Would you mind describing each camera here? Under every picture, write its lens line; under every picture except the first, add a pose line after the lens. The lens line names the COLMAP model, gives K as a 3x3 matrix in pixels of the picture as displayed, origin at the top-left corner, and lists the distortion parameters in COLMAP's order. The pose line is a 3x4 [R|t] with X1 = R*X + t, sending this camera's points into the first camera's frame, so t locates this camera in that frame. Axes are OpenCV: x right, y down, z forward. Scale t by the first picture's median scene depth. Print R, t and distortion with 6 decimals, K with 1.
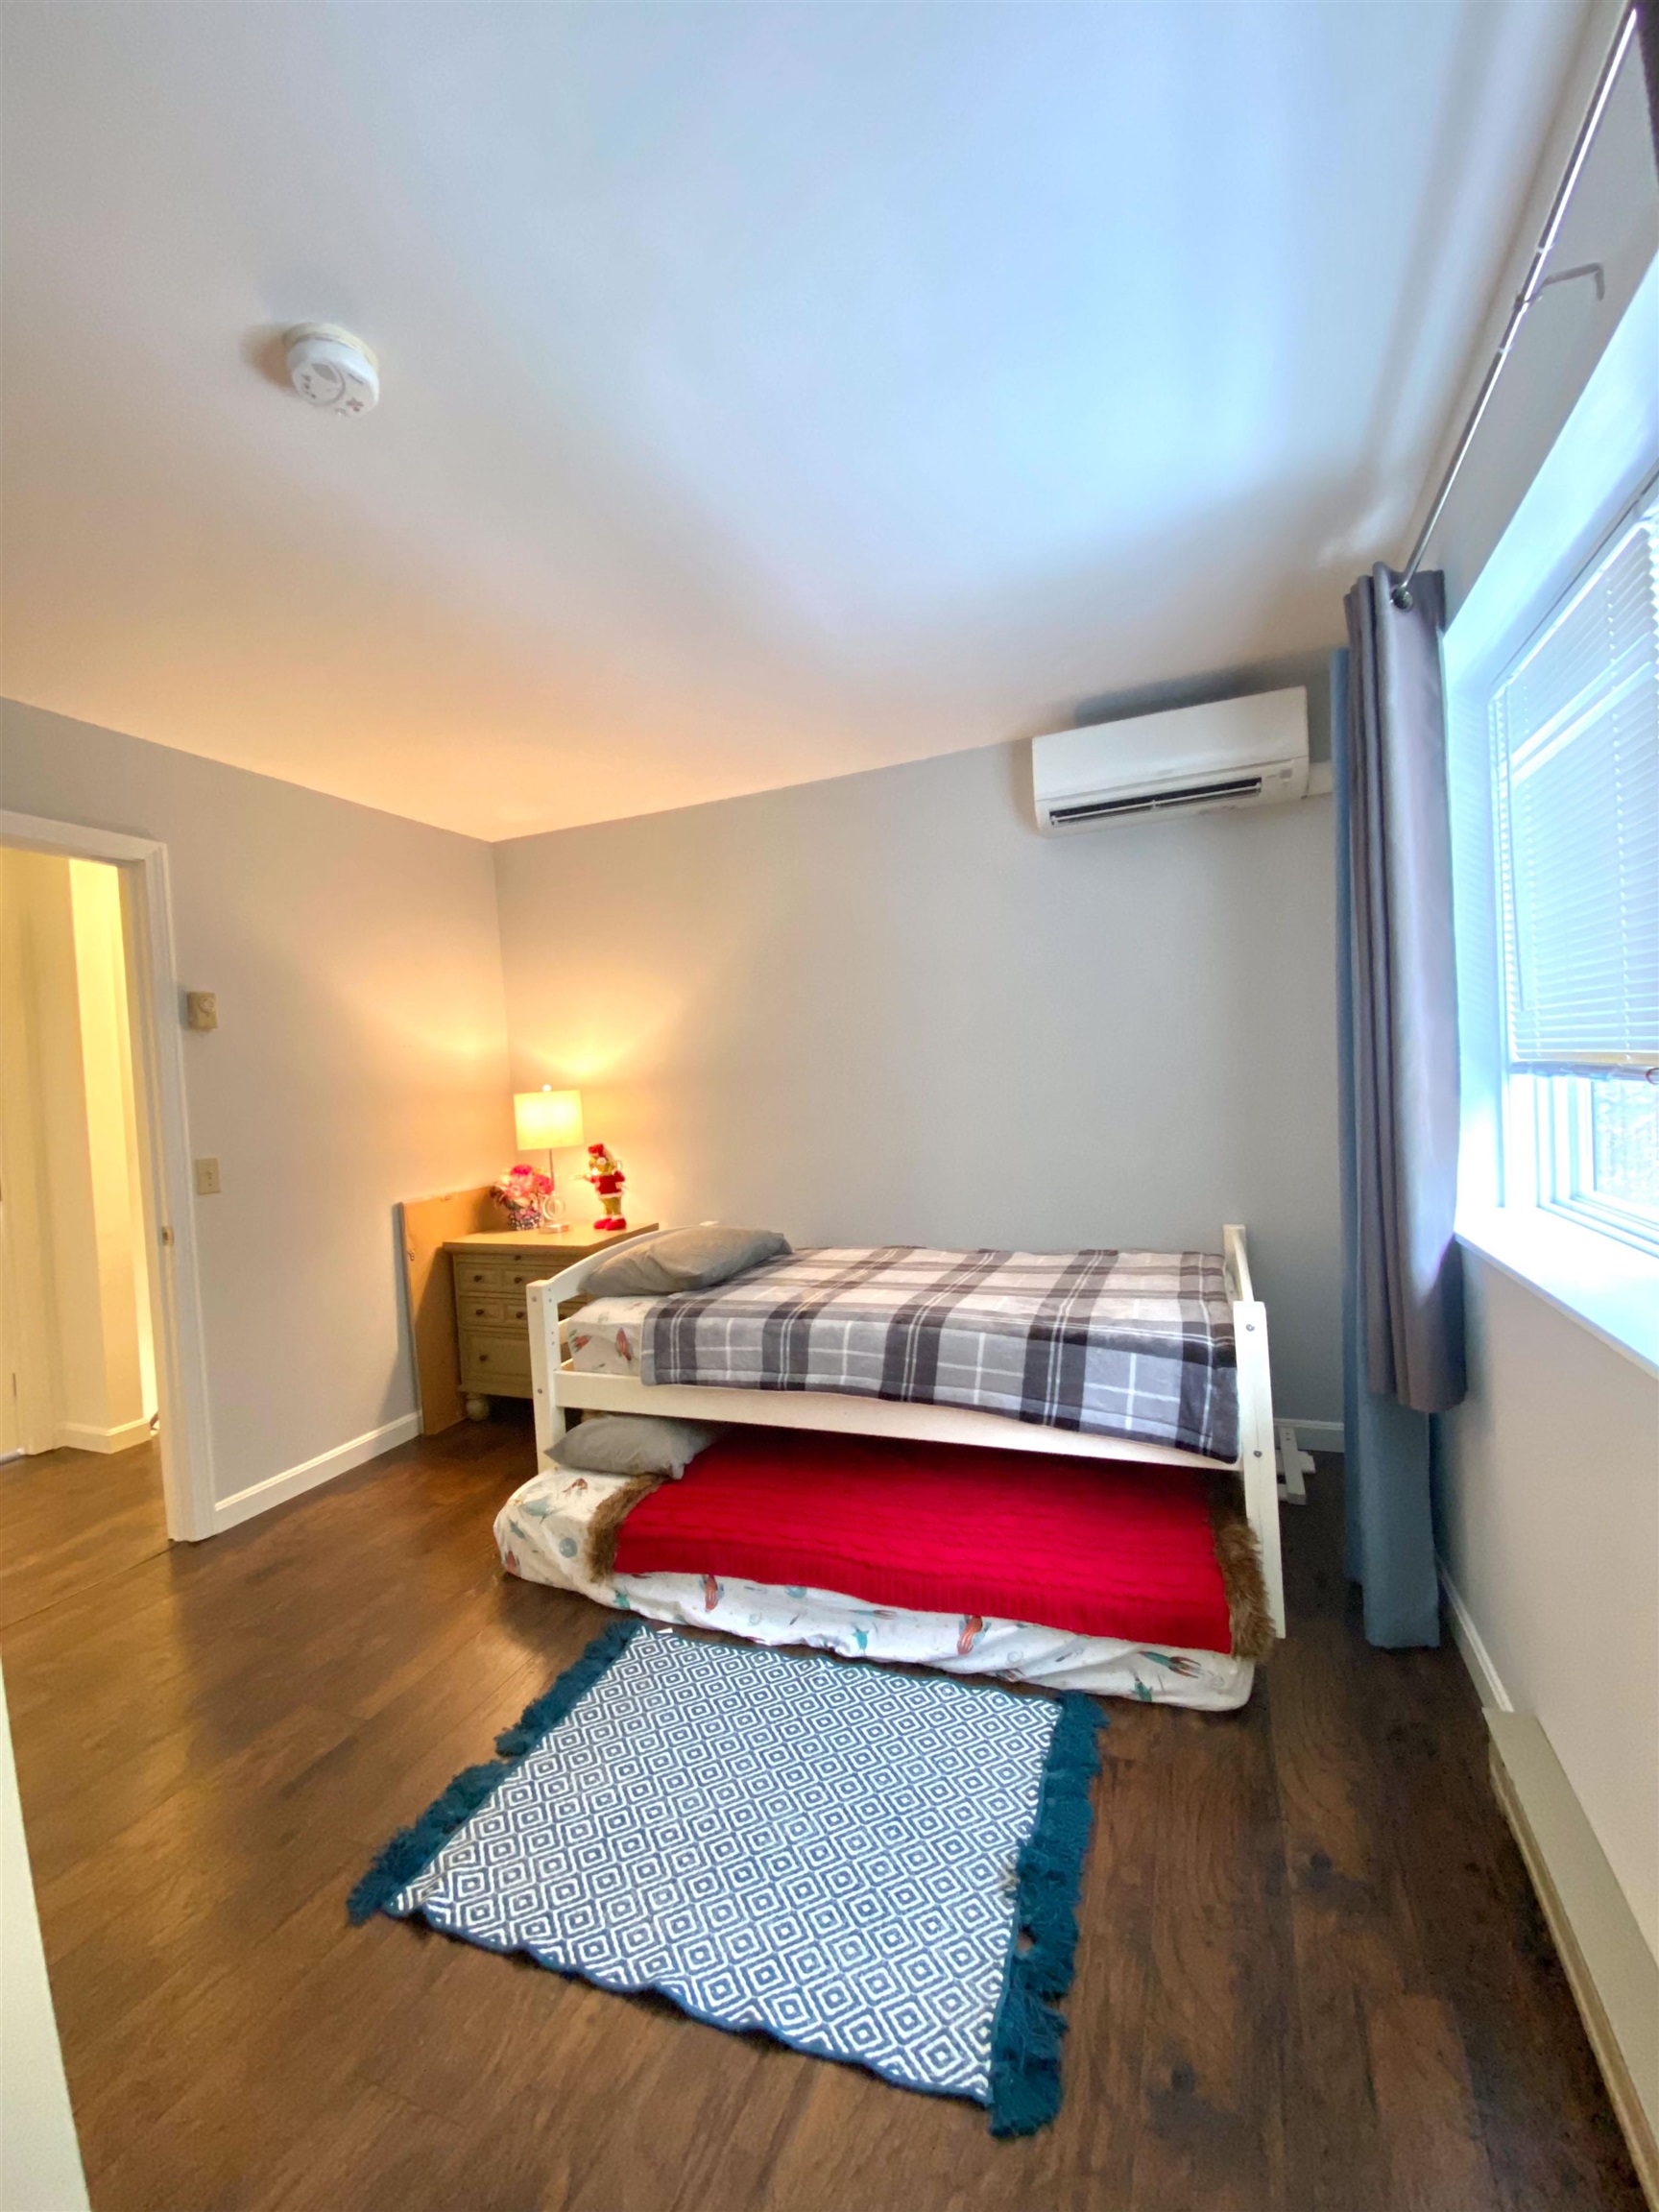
lens RADIAL K [[910.9, 0, 823.6], [0, 910.9, 1107.1], [0, 0, 1]] dist [-0.009840, -0.000673]
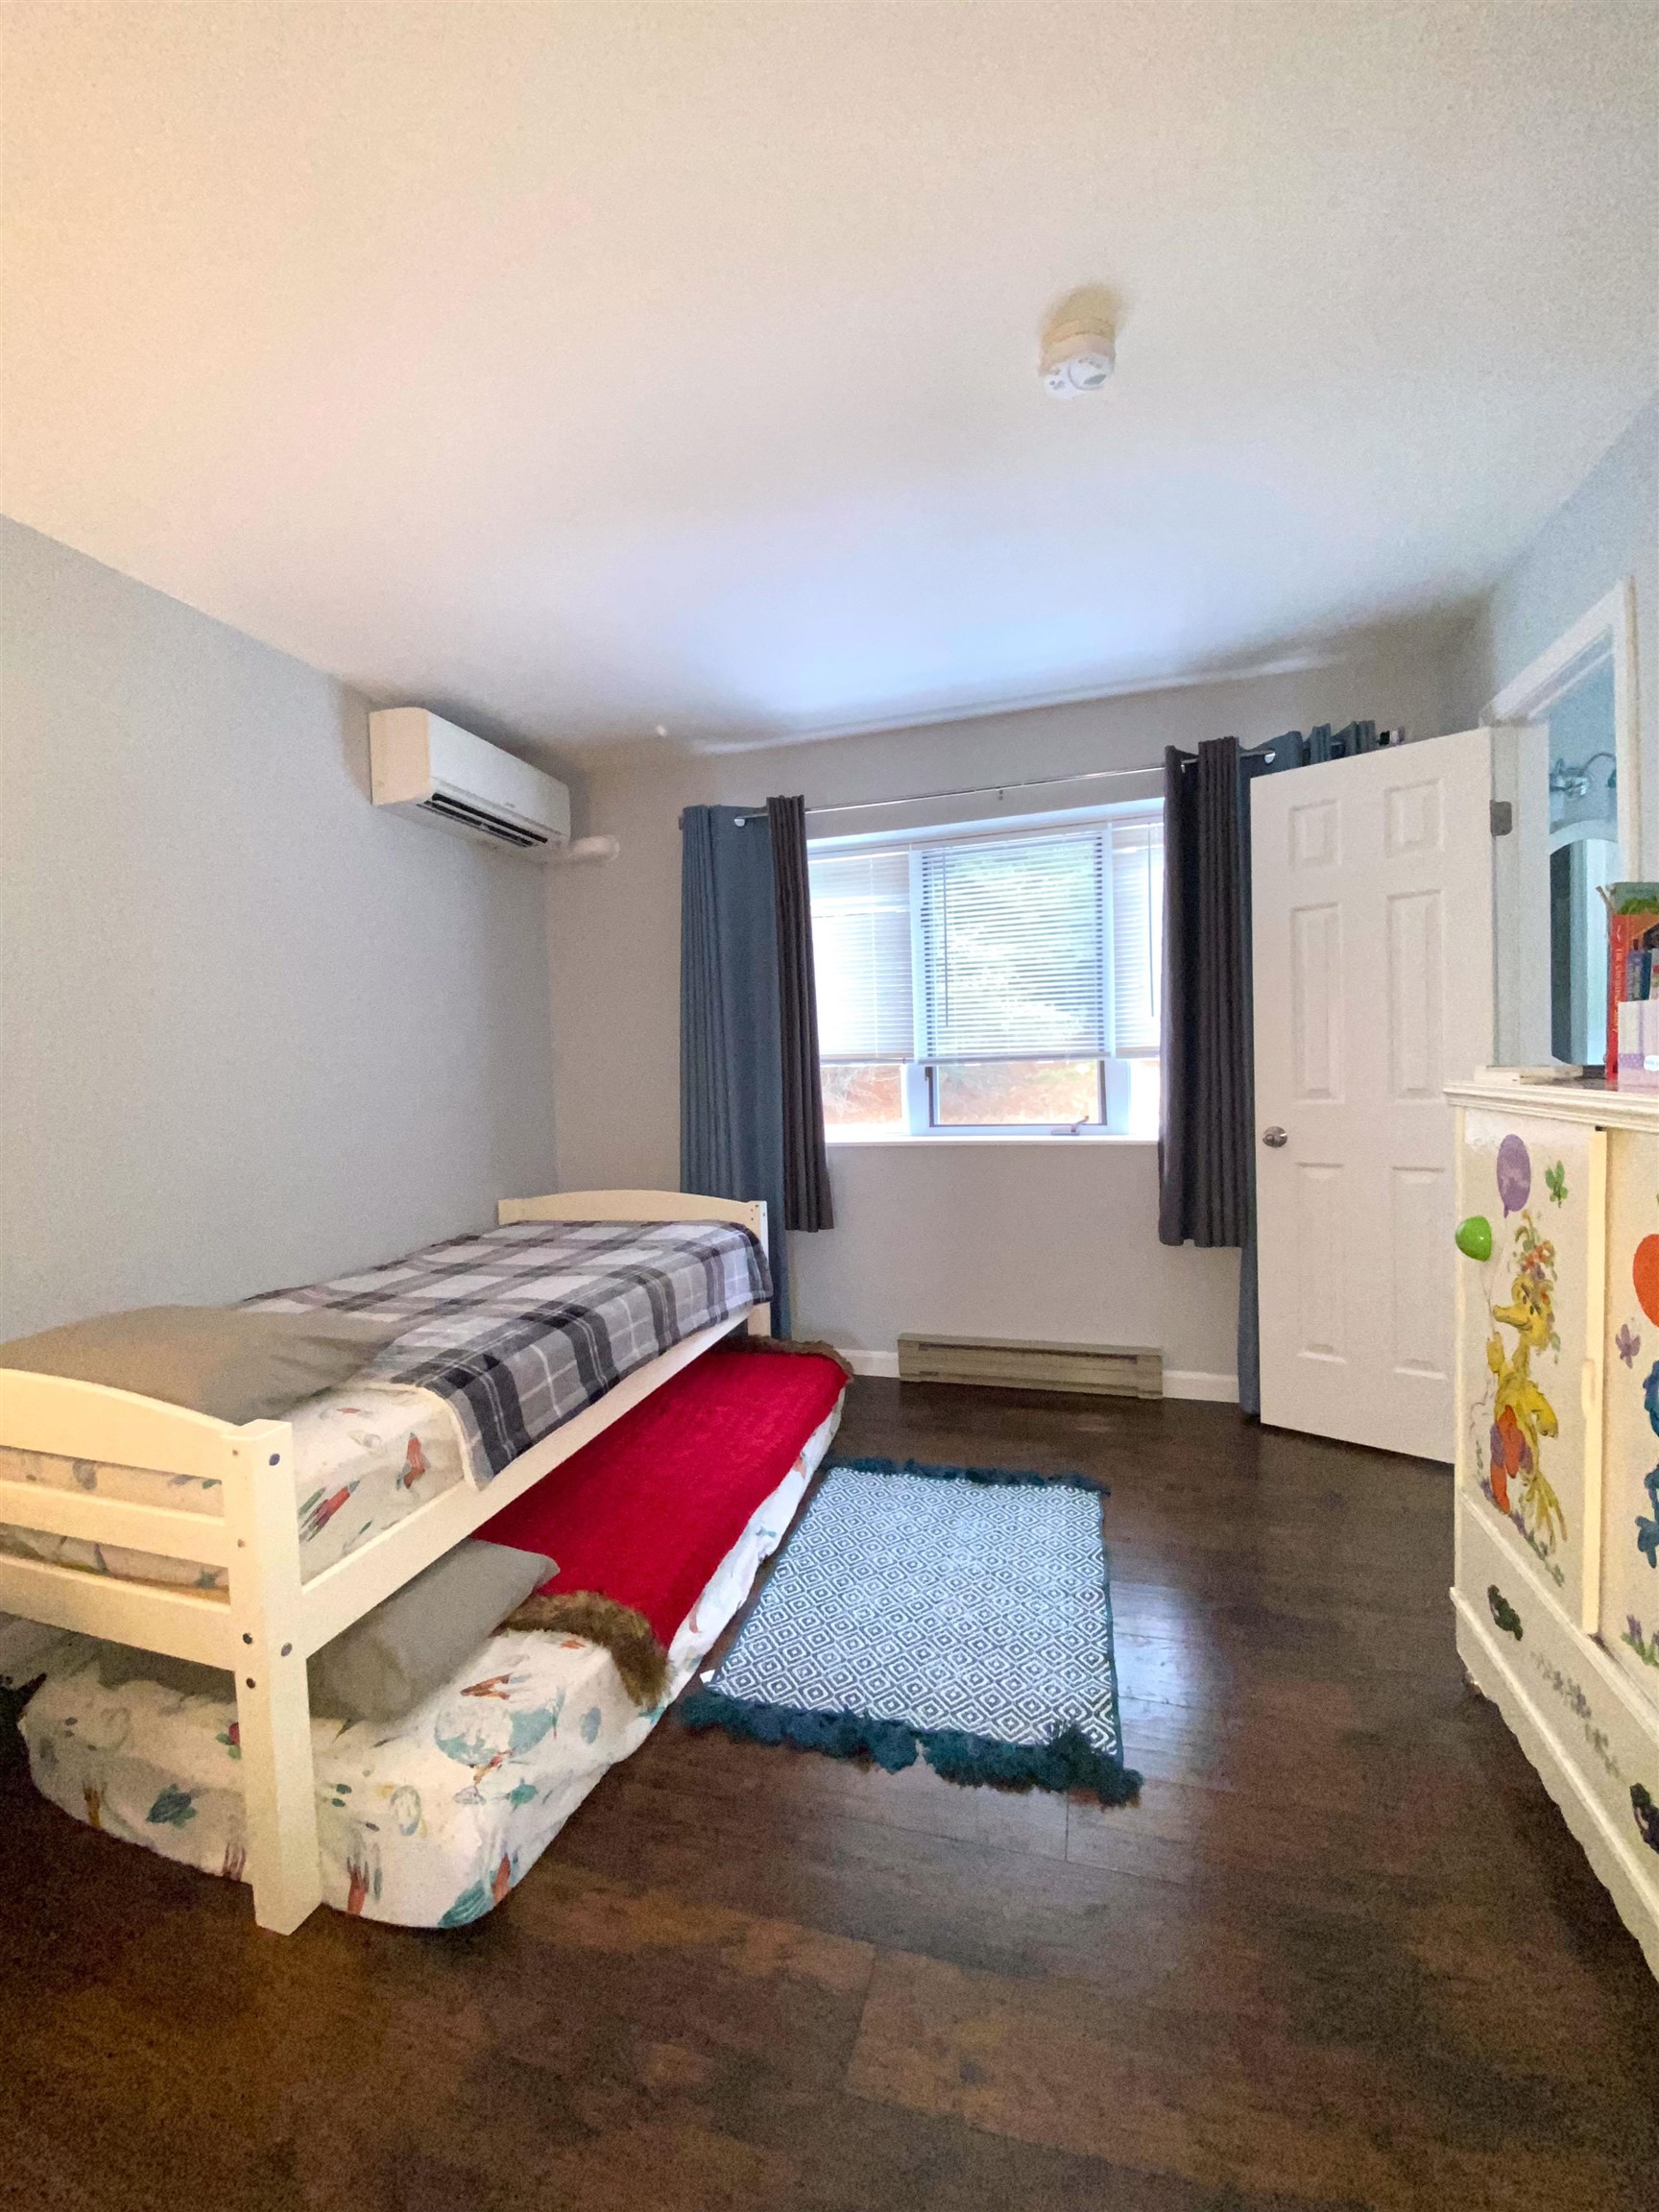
lens RADIAL K [[910.9, 0, 818.4], [0, 910.9, 1099.8], [0, 0, 1]] dist [-0.009840, -0.000673]
pose [[-0.094635, 0.016012, 0.995383, -0.909829], [0.061150, 0.998076, -0.010242, 0.048448], [-0.993632, 0.059898, -0.095433, 0.832872]]
